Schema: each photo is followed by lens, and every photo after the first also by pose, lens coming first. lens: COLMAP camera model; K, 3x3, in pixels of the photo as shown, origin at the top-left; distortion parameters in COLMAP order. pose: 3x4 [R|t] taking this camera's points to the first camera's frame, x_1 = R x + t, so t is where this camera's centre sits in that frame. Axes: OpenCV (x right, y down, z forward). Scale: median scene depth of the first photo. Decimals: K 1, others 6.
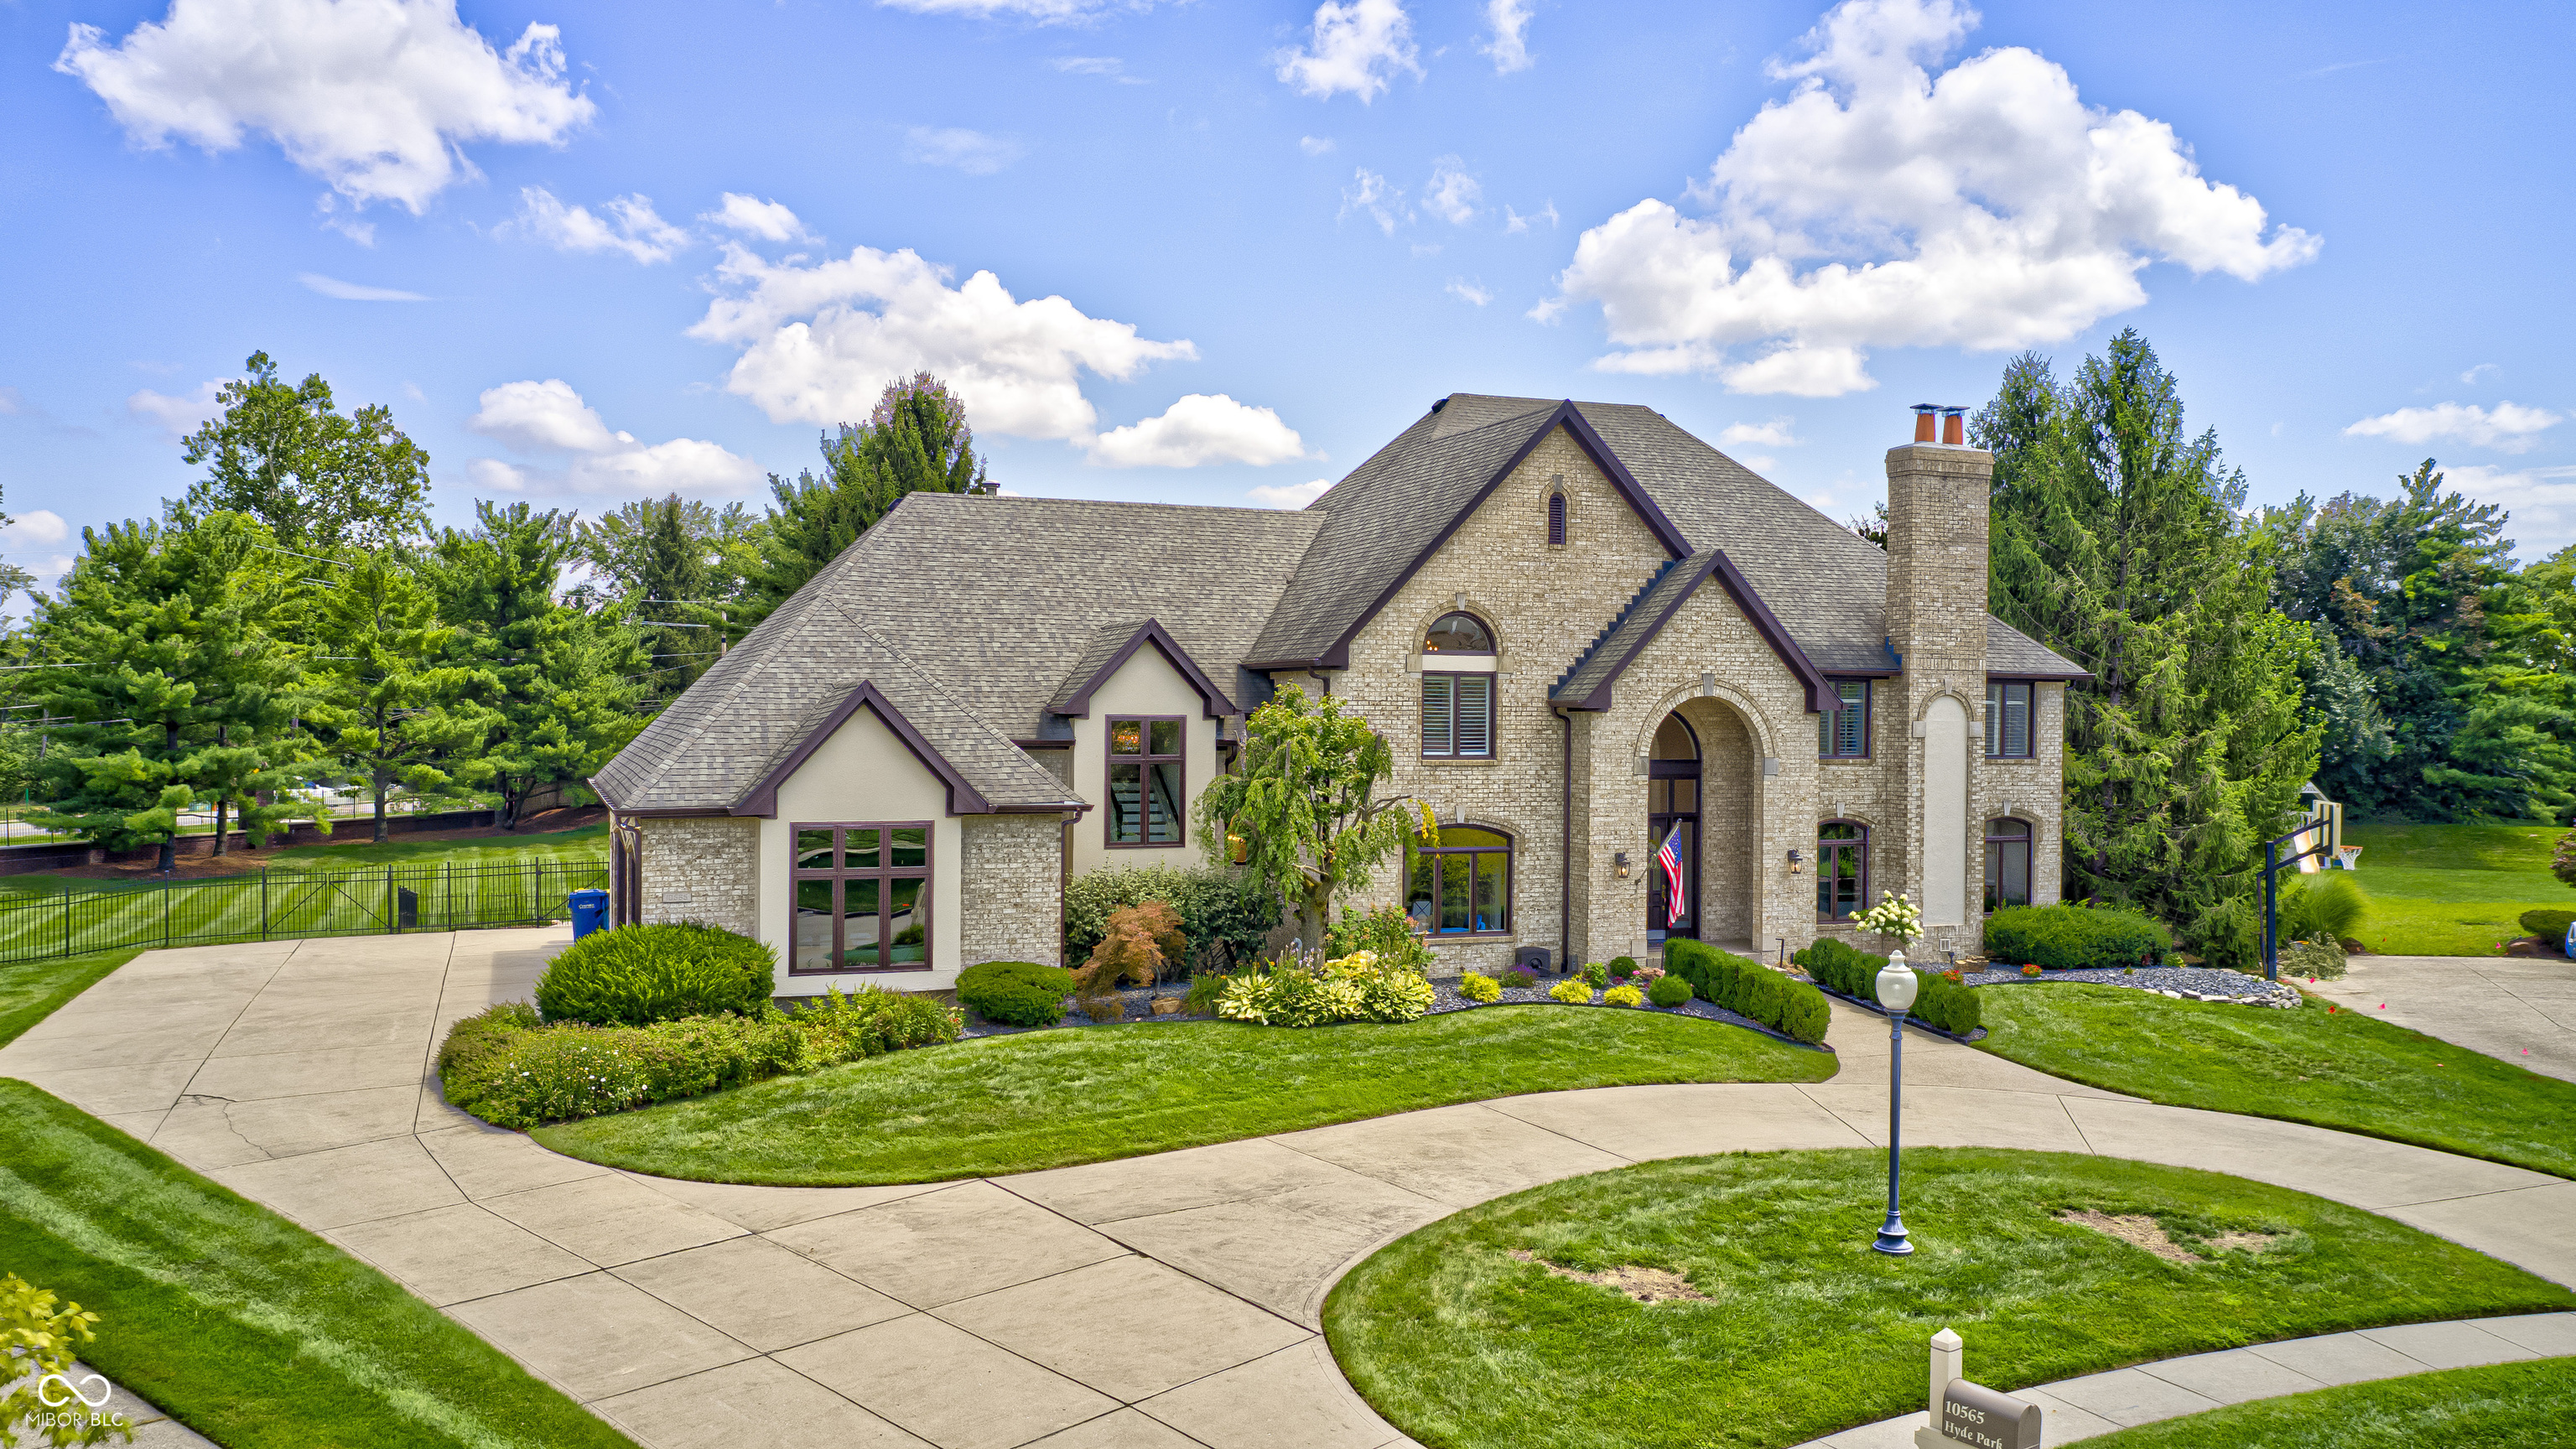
lens RADIAL K [[1979.3, 0, 1287.9], [0, 1979.3, 727.9], [0, 0, 1]] dist [-0.013117, -0.002257]
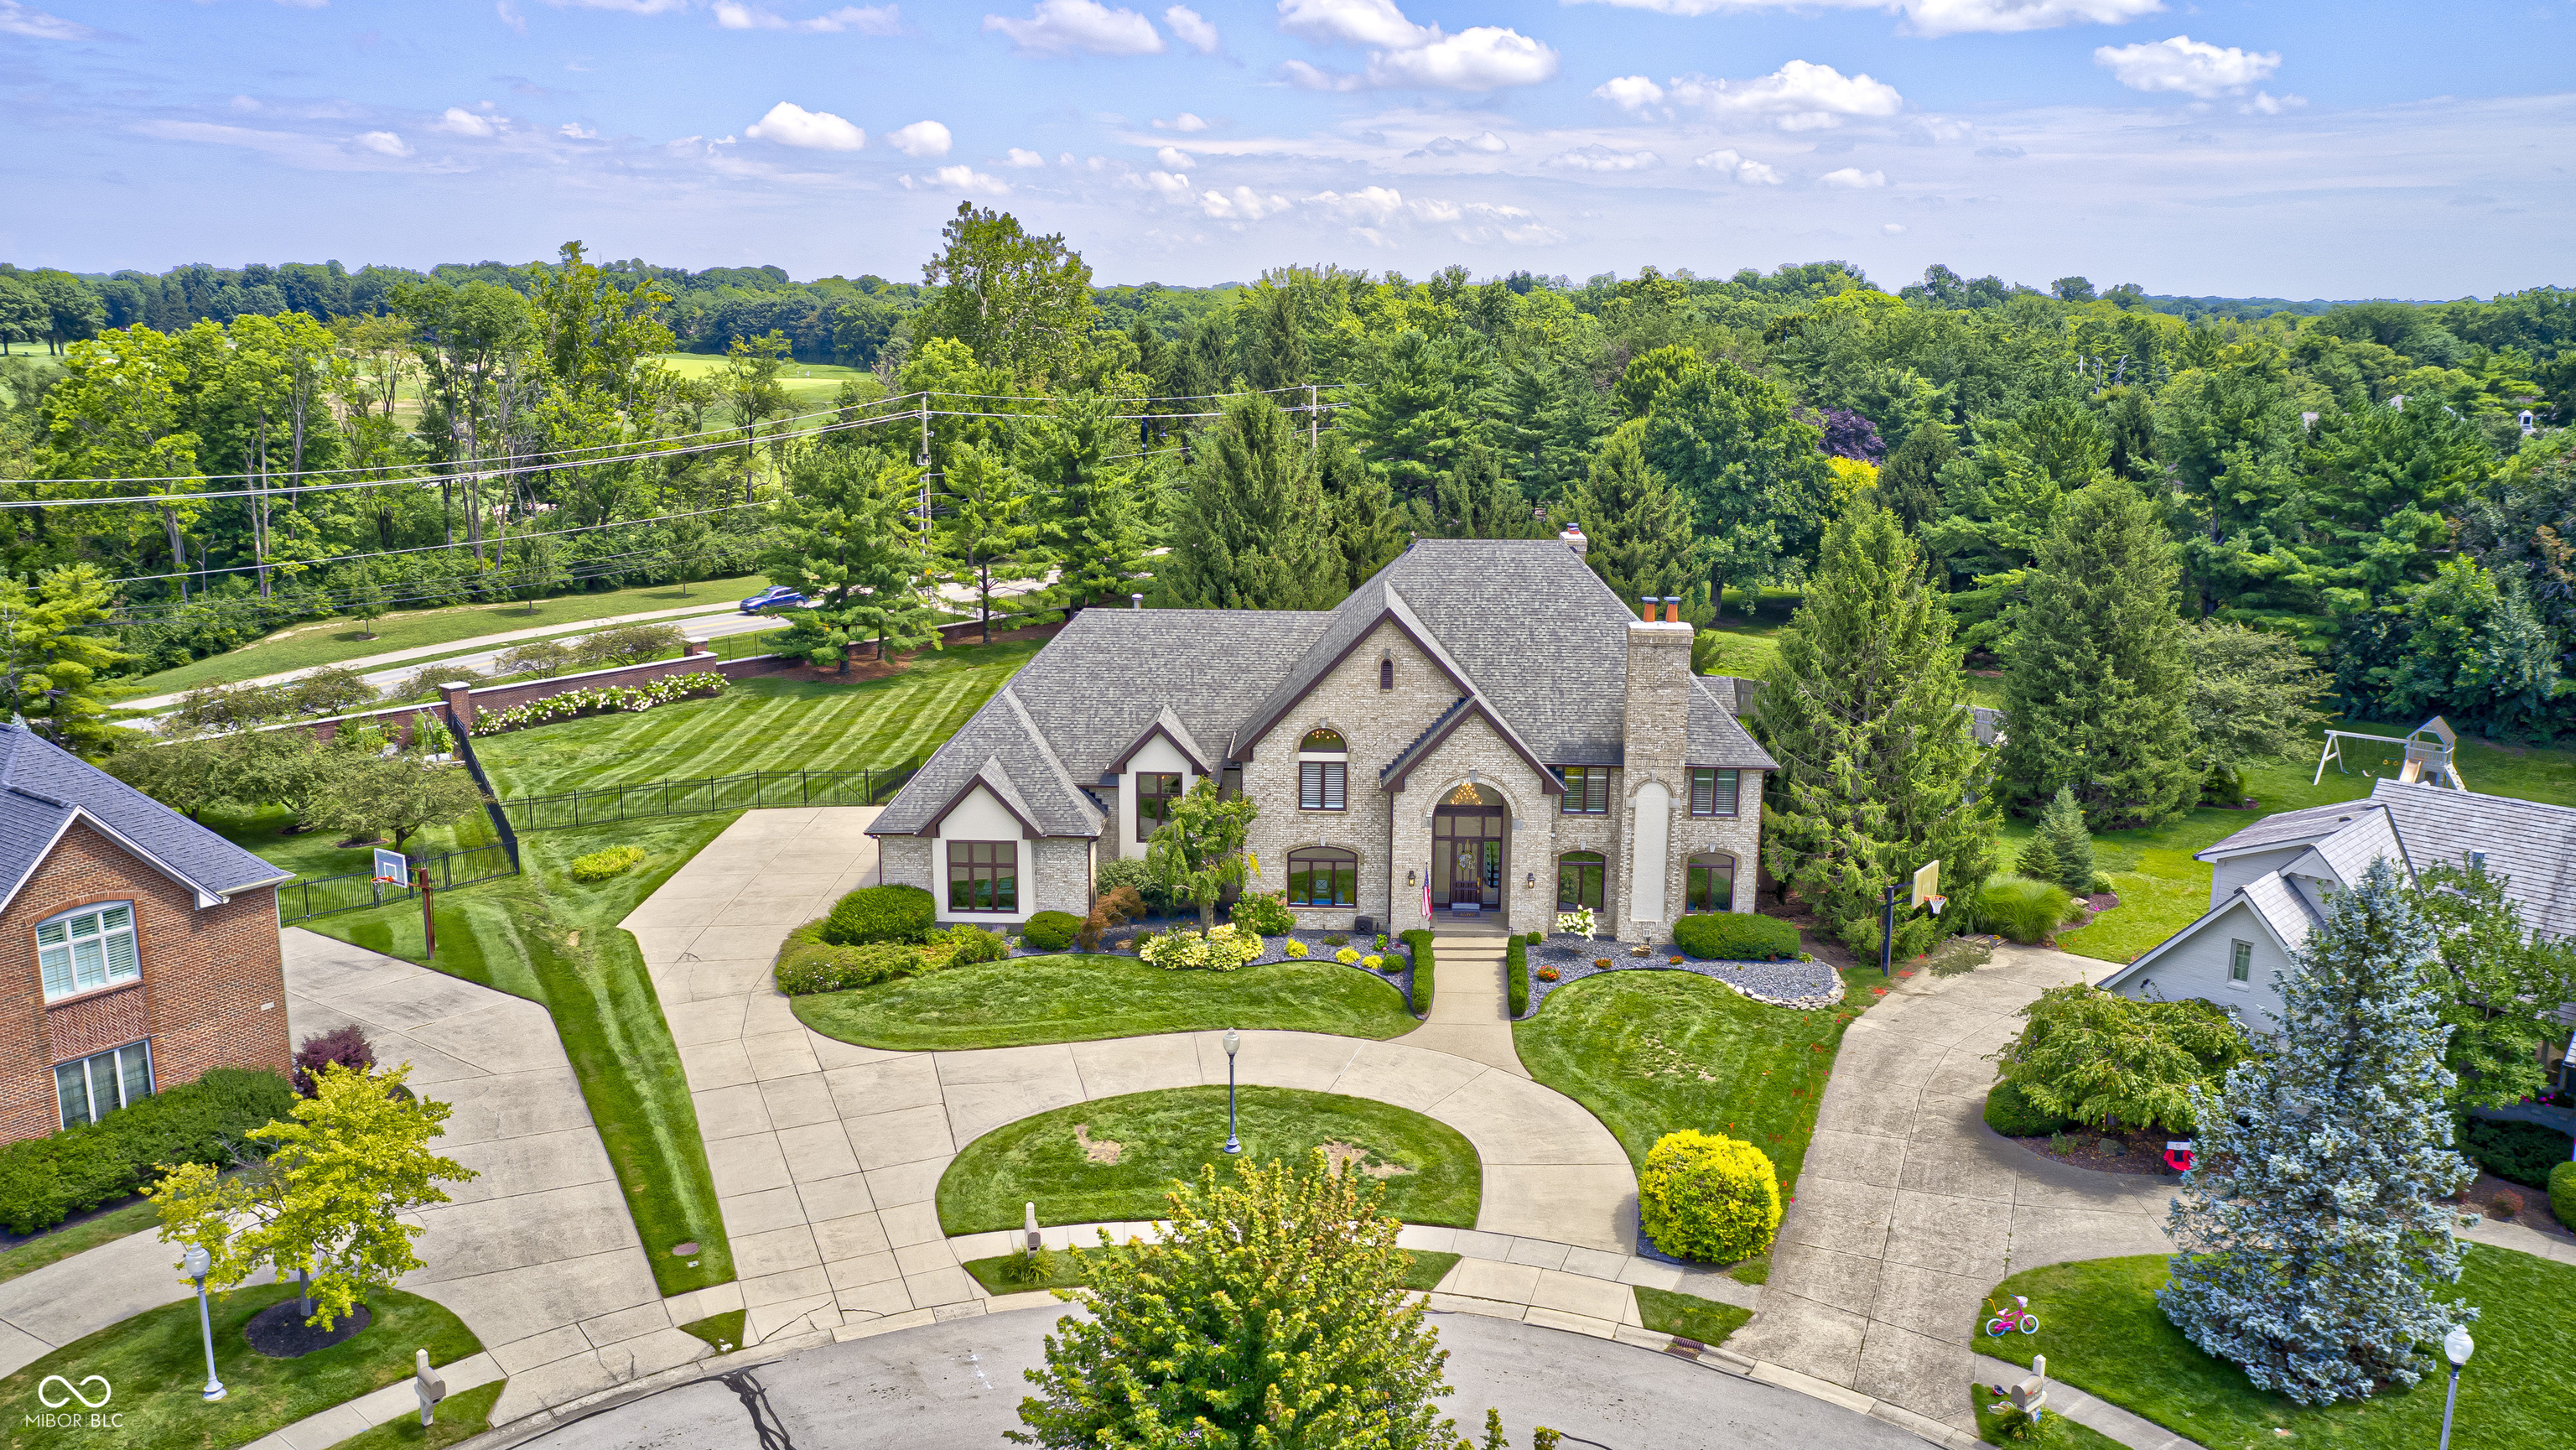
lens RADIAL K [[1979.4, 0, 1289.3], [0, 1979.4, 738.6], [0, 0, 1]] dist [-0.013117, -0.002257]
pose [[0.920993, 0.082822, -0.380674, 0.711191], [-0.002473, 0.978364, 0.206877, -0.403385], [0.389571, -0.189591, 0.901271, -0.571624]]
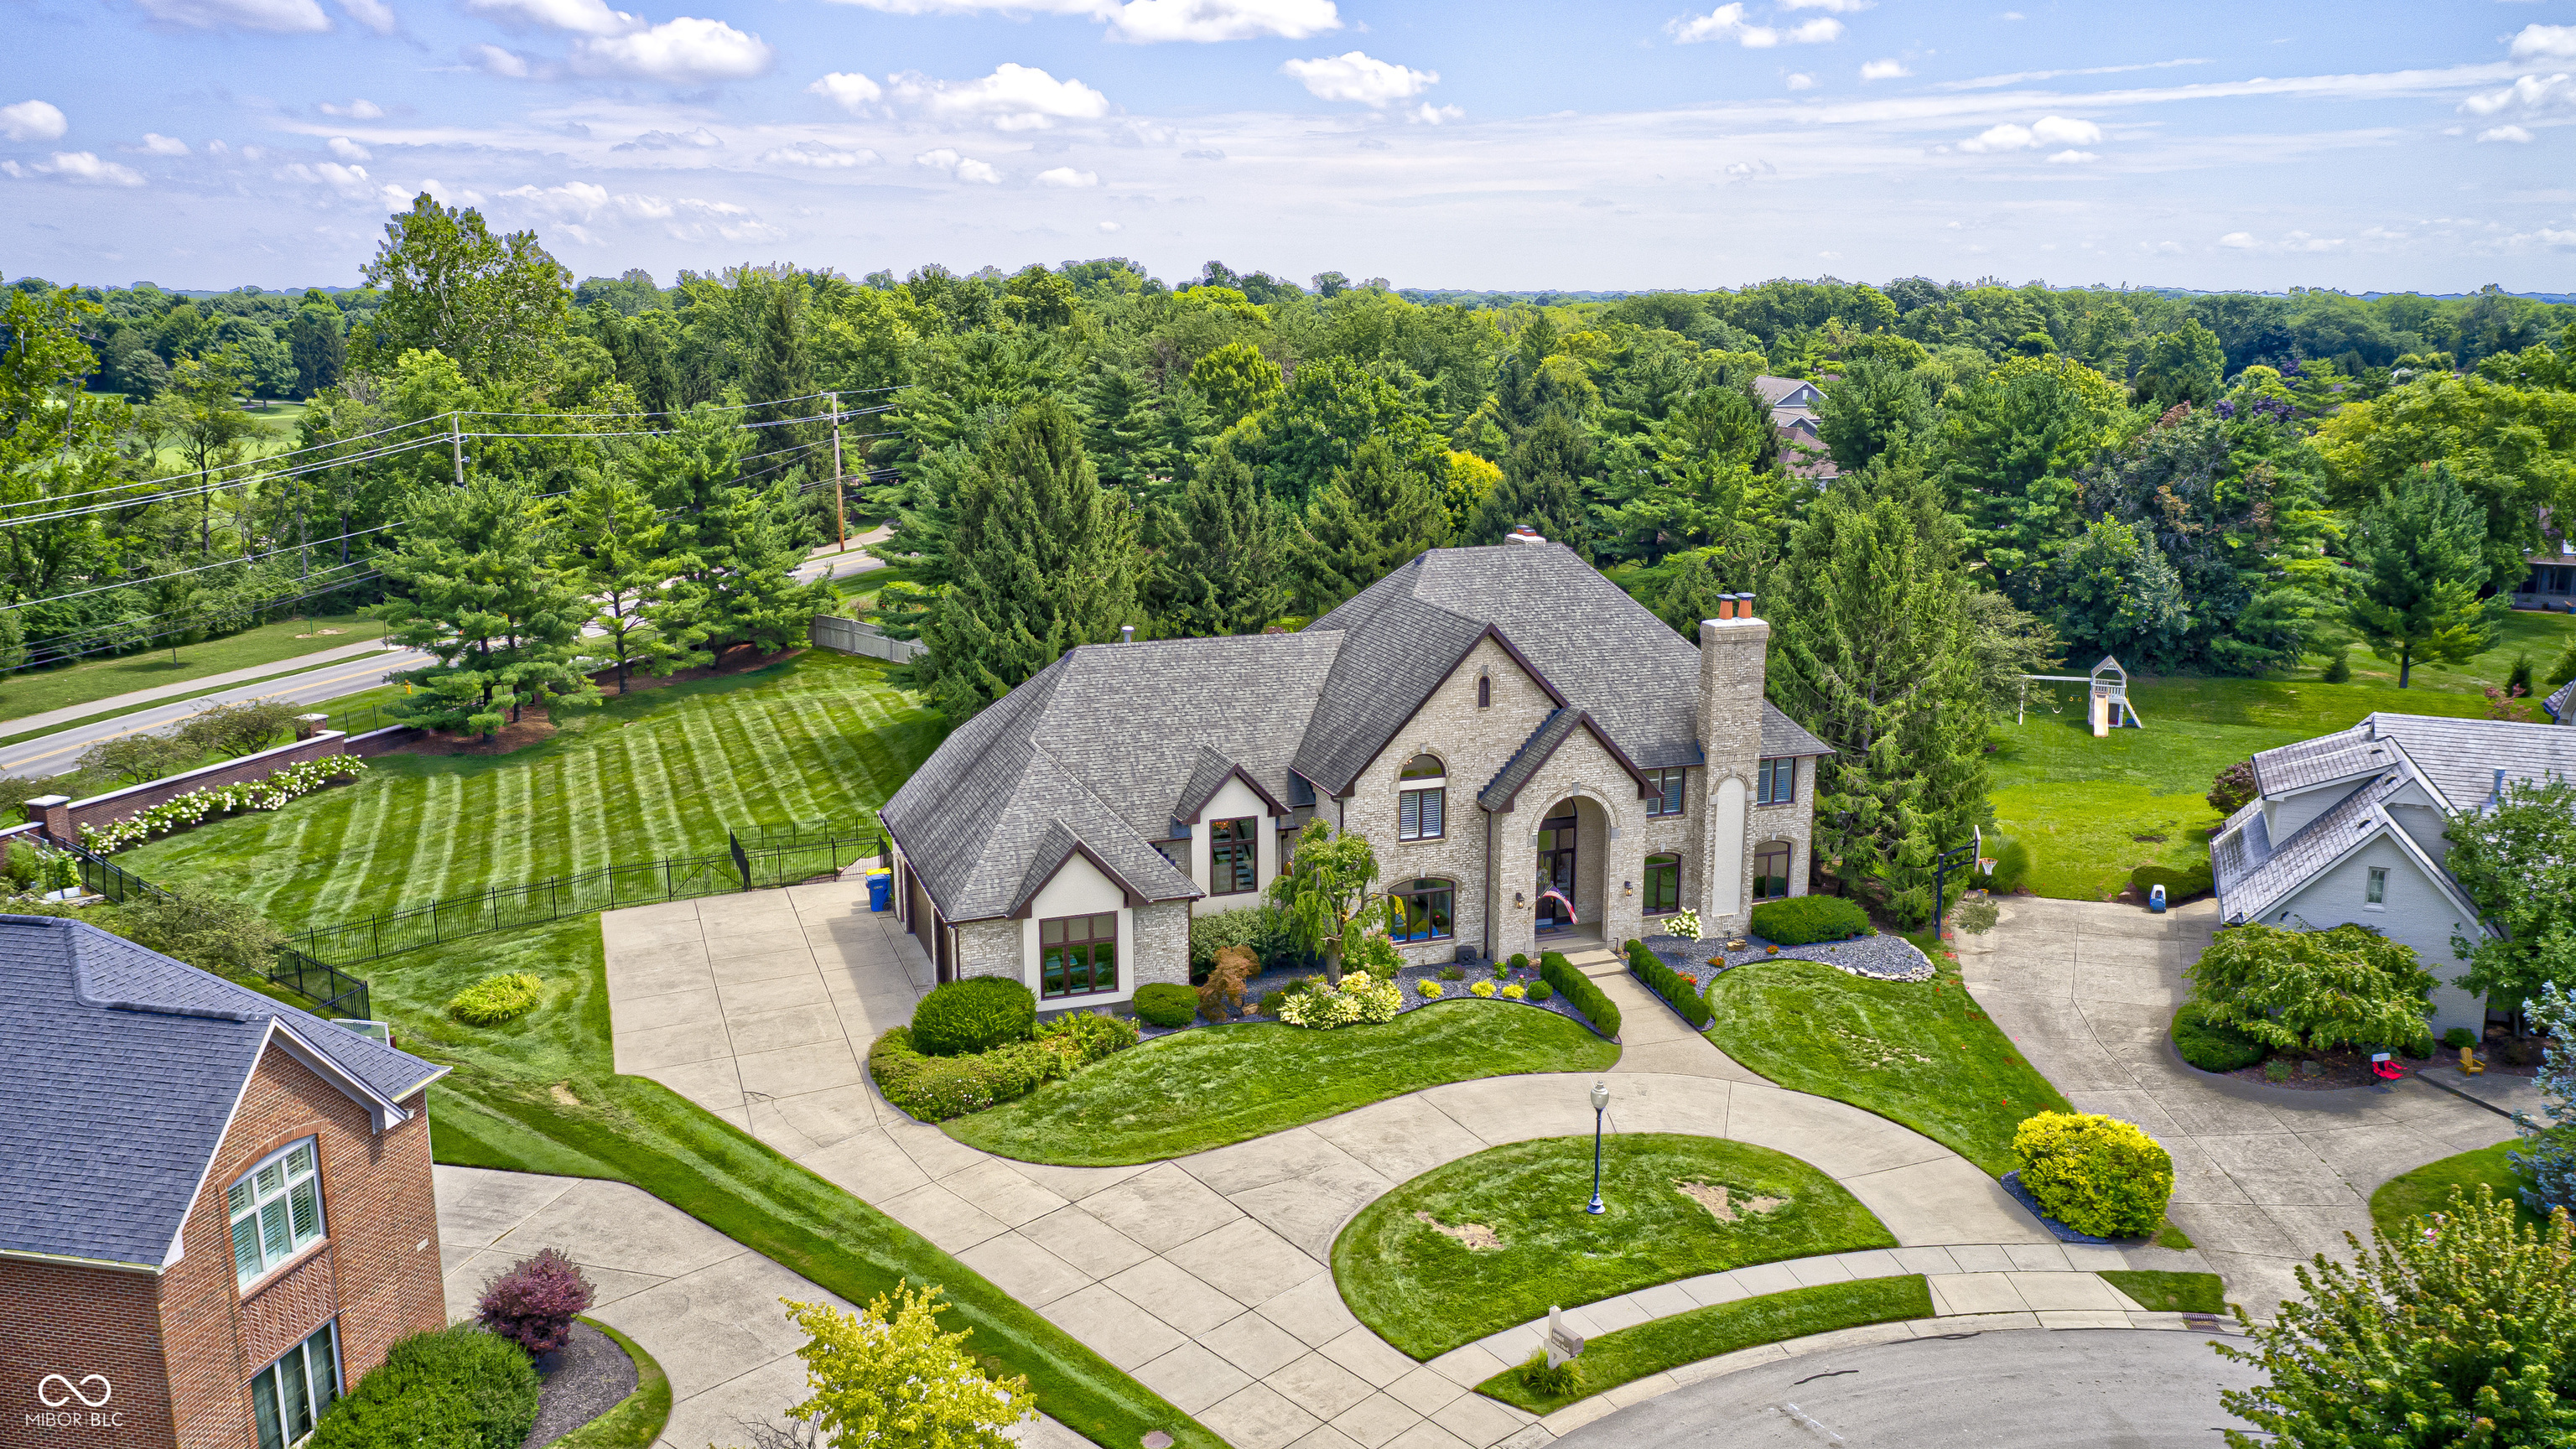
lens RADIAL K [[1979.3, 0, 1289.8], [0, 1979.3, 727.8], [0, 0, 1]] dist [-0.013117, -0.002257]
pose [[0.999747, -0.004385, -0.022049, 0.012274], [0.008795, 0.978907, 0.204118, -0.410836], [0.020689, -0.204260, 0.978698, -0.600894]]
